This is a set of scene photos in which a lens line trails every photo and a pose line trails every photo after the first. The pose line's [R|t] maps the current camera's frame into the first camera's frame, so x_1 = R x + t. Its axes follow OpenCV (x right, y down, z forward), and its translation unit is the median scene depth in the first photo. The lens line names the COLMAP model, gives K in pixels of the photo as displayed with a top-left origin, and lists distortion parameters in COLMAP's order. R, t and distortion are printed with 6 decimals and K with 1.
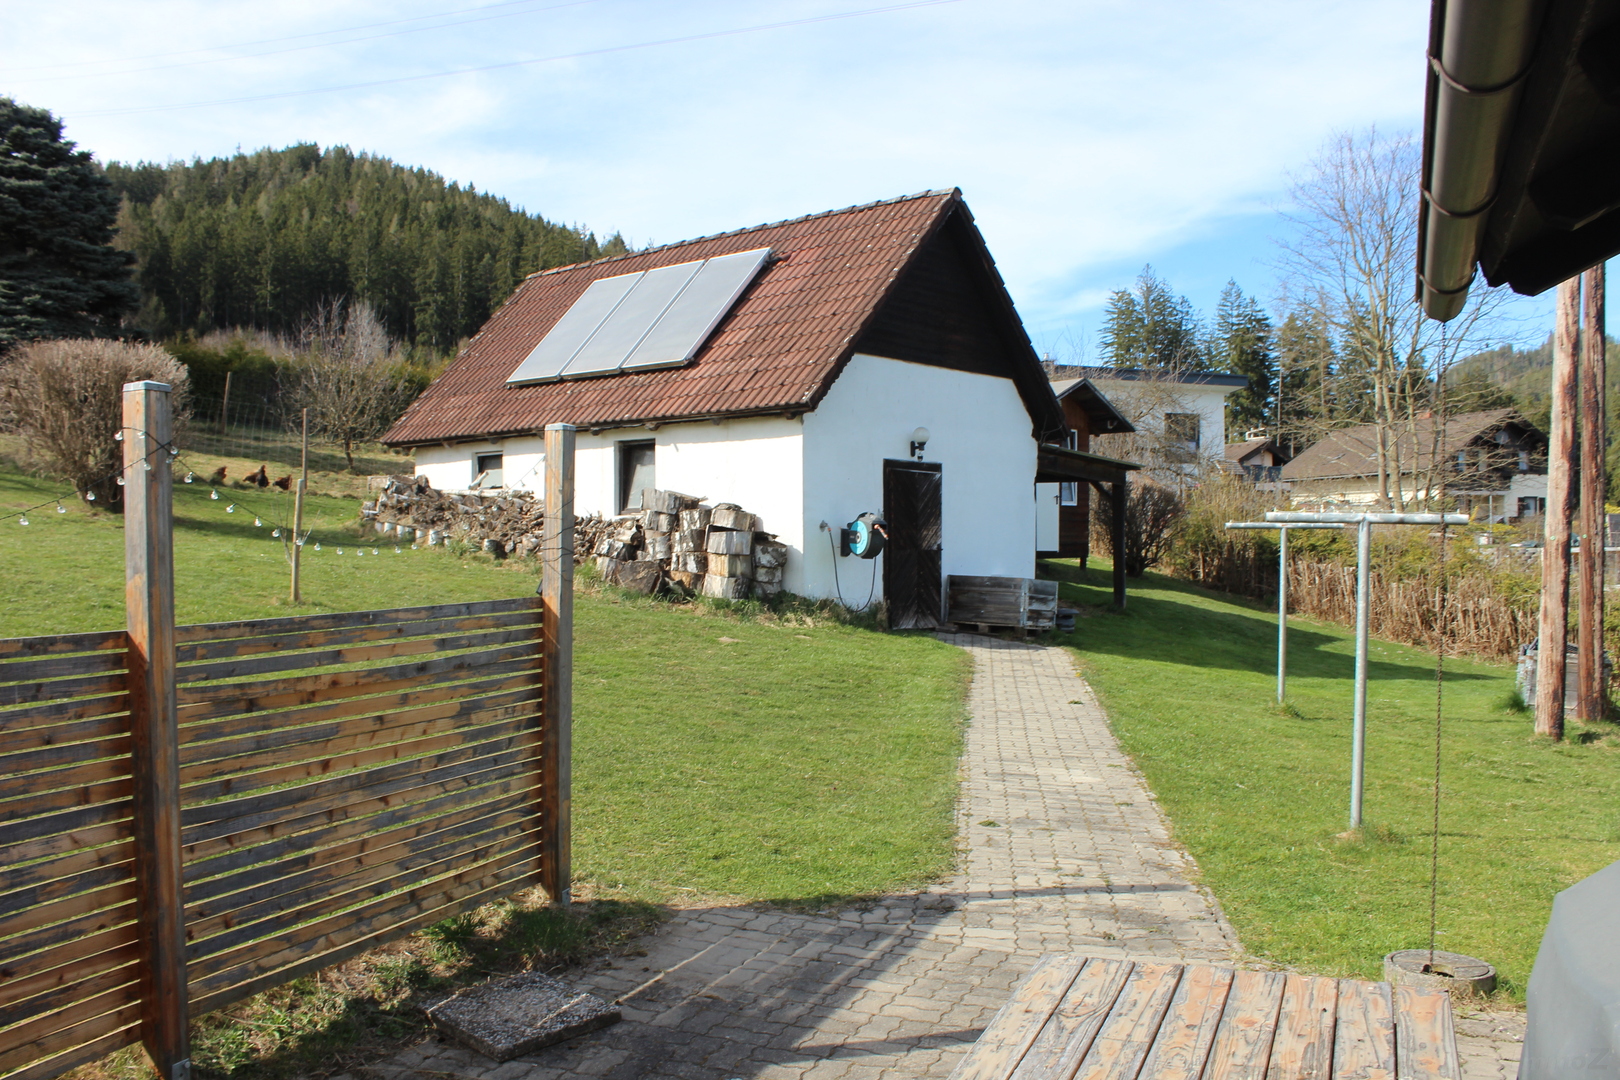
lens RADIAL K [[1328.3, 0, 801.6], [0, 1328.3, 563.1], [0, 0, 1]] dist [-0.170129, 0.146506]
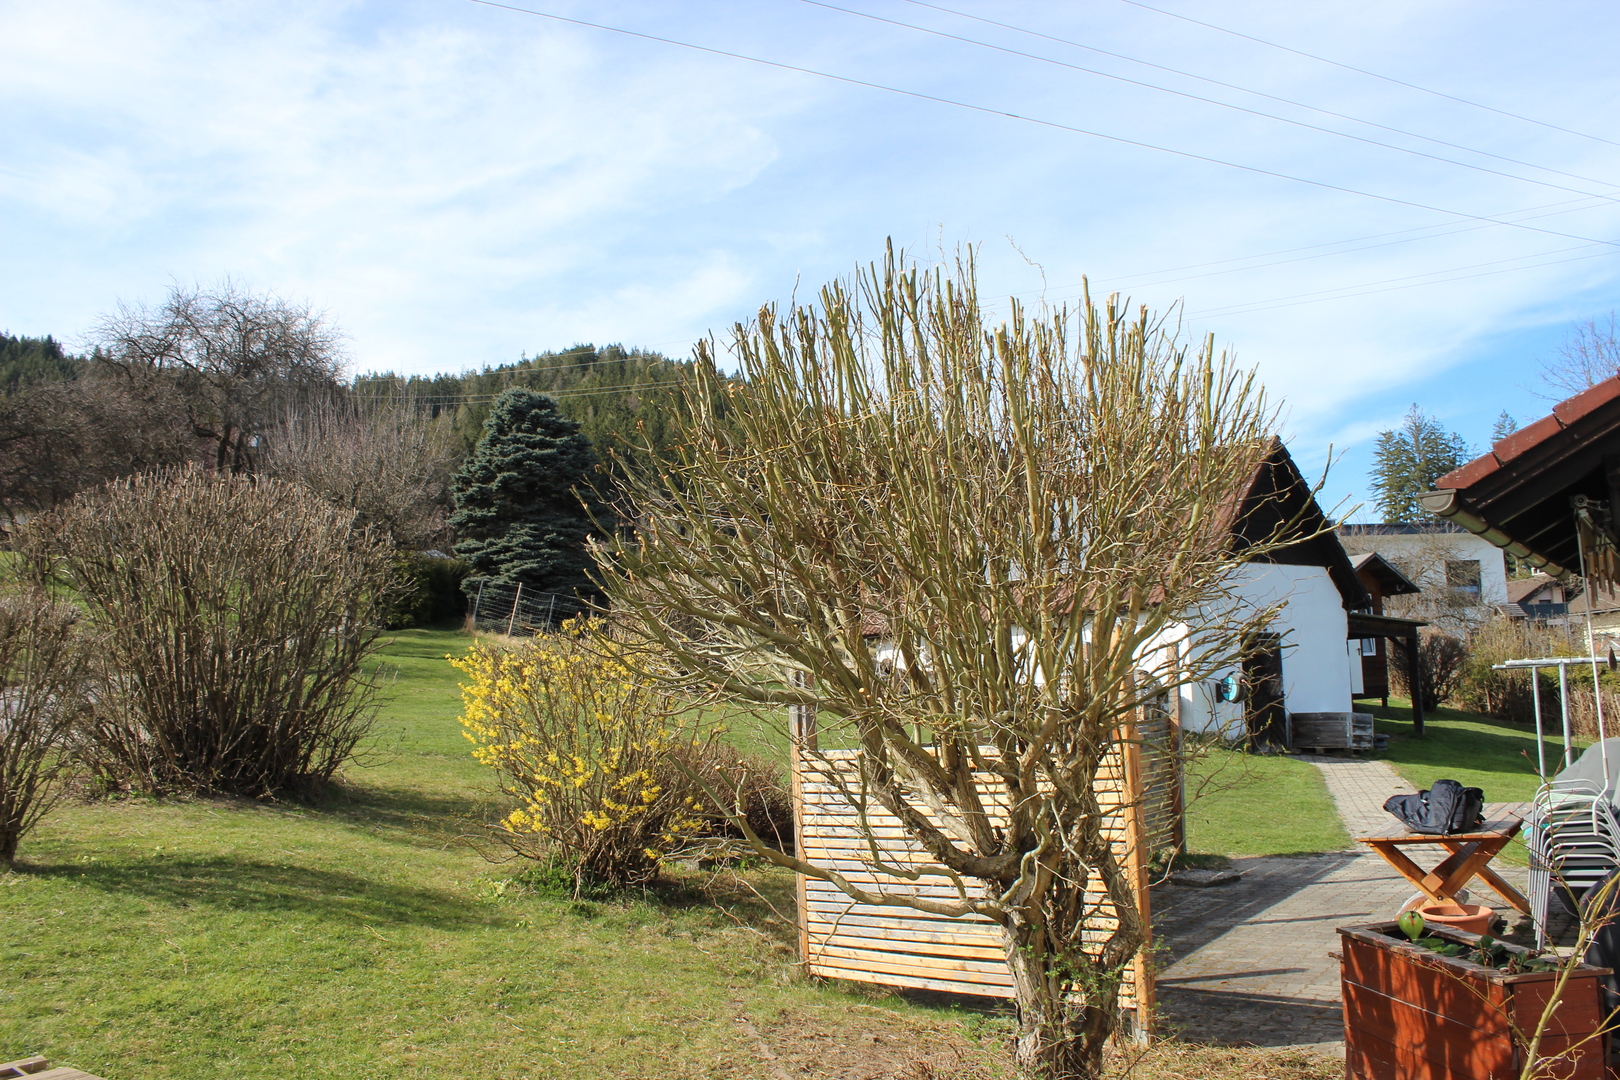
lens RADIAL K [[1328.3, 0, 801.6], [0, 1328.3, 563.1], [0, 0, 1]] dist [-0.170129, 0.146506]
pose [[0.979107, -0.059198, -0.194539, -0.071402], [0.034638, 0.991258, -0.127310, 0.005282], [0.200375, 0.117912, 0.972598, -0.268587]]
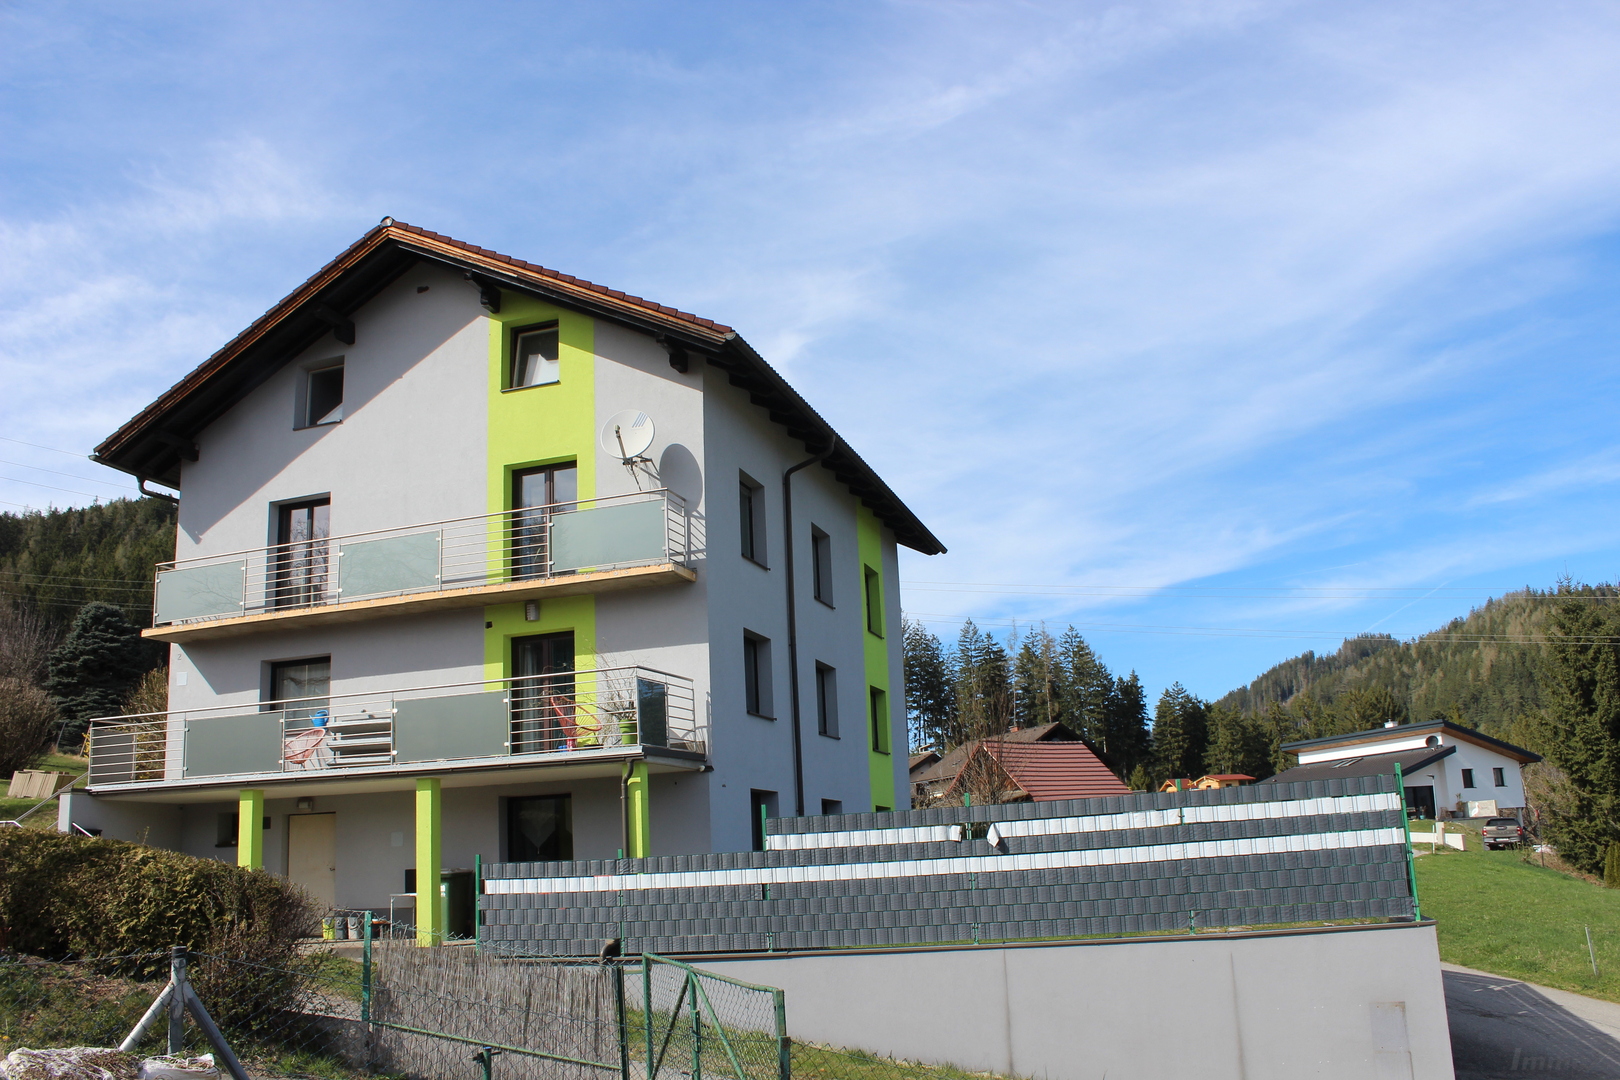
lens RADIAL K [[1328.3, 0, 801.6], [0, 1328.3, 563.1], [0, 0, 1]] dist [-0.170129, 0.146506]
pose [[0.993276, -0.017178, 0.114488, 0.293119], [0.044823, 0.968865, -0.243499, 0.142398], [-0.106740, 0.246994, 0.963120, -1.178424]]
